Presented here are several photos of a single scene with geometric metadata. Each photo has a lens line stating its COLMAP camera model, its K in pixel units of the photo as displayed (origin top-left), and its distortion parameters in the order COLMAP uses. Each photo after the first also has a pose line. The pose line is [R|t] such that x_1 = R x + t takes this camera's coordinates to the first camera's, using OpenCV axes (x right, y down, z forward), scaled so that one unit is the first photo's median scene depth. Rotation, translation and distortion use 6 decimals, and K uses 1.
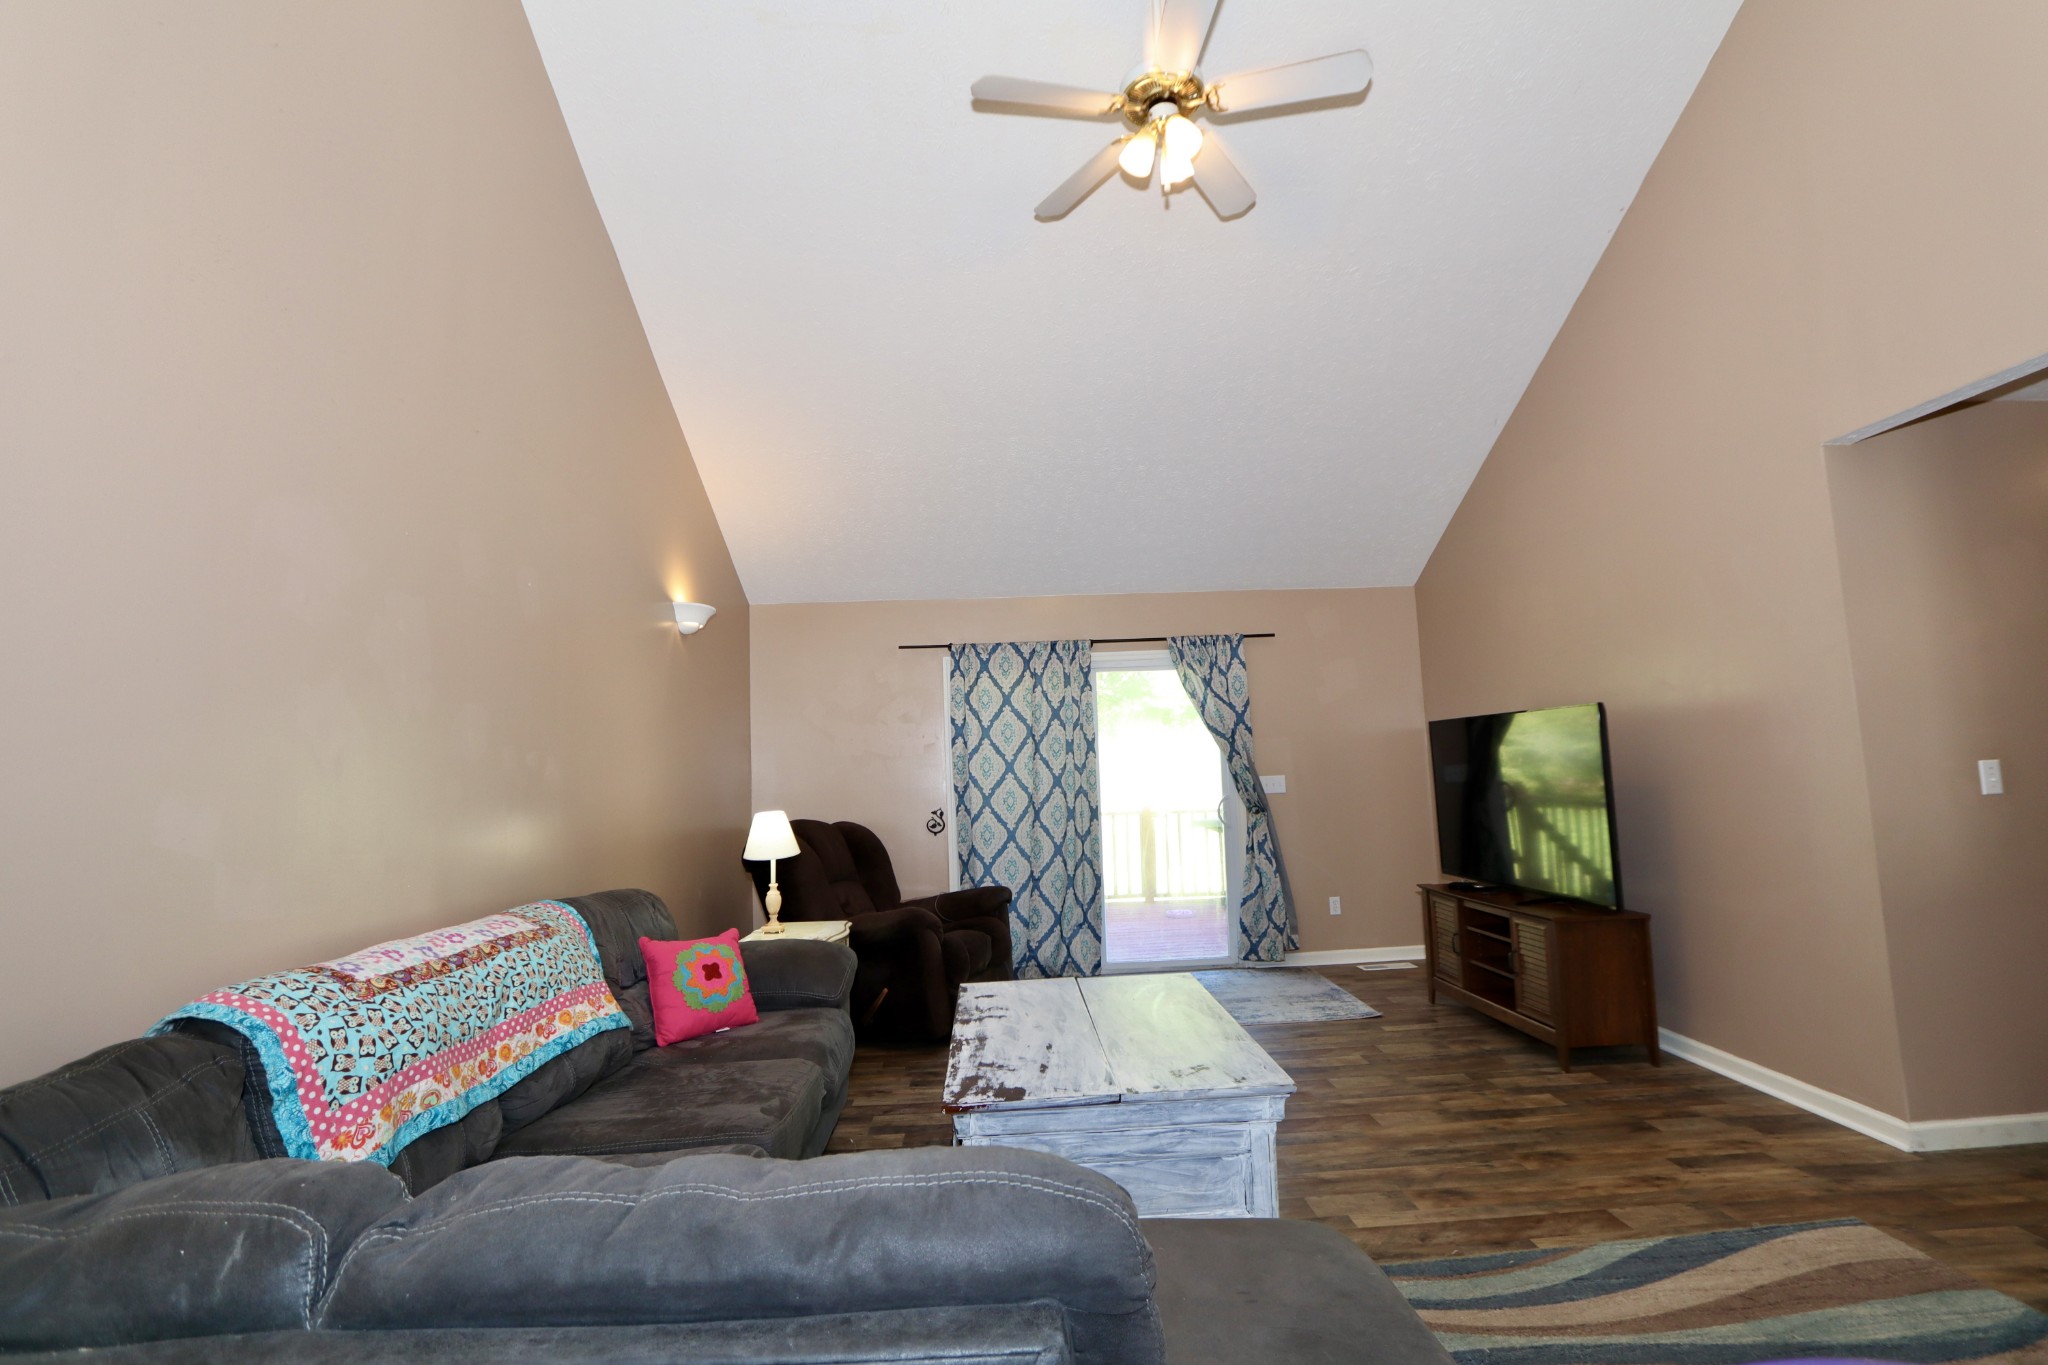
lens RADIAL K [[949.3, 0, 1035.0], [0, 949.3, 686.0], [0, 0, 1]] dist [-0.005256, -0.000215]
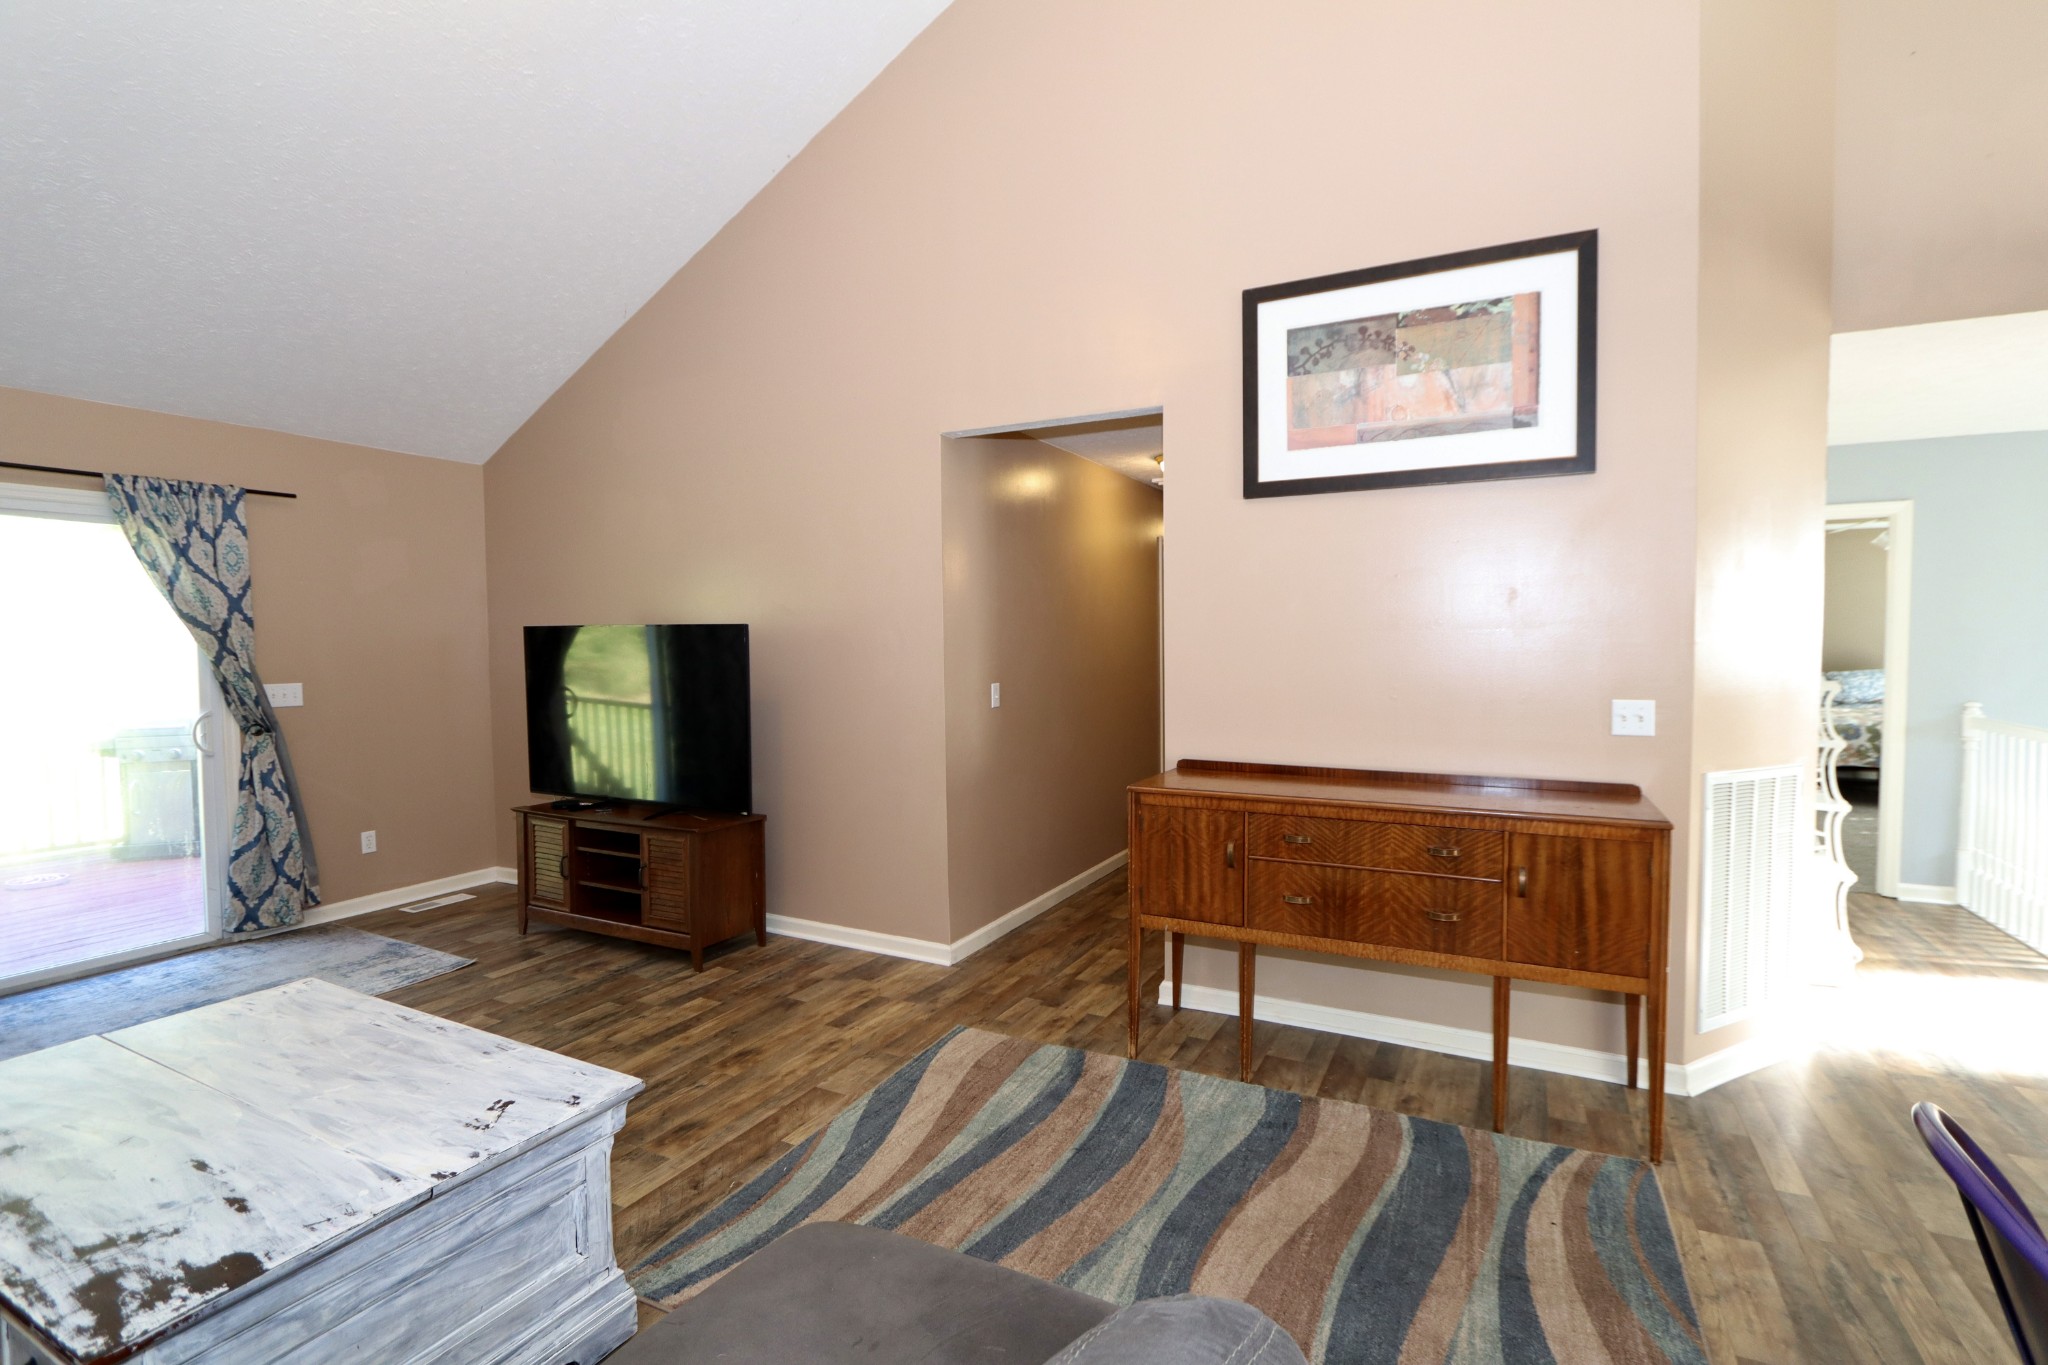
lens RADIAL K [[951.4, 0, 1024.0], [0, 951.4, 682.5], [0, 0, 1]] dist [-0.019944, 0.005179]
pose [[0.491358, -0.004236, 0.870947, -0.188145], [-0.094279, 0.993854, 0.058022, -0.008837], [-0.865840, -0.110622, 0.487939, 0.216717]]
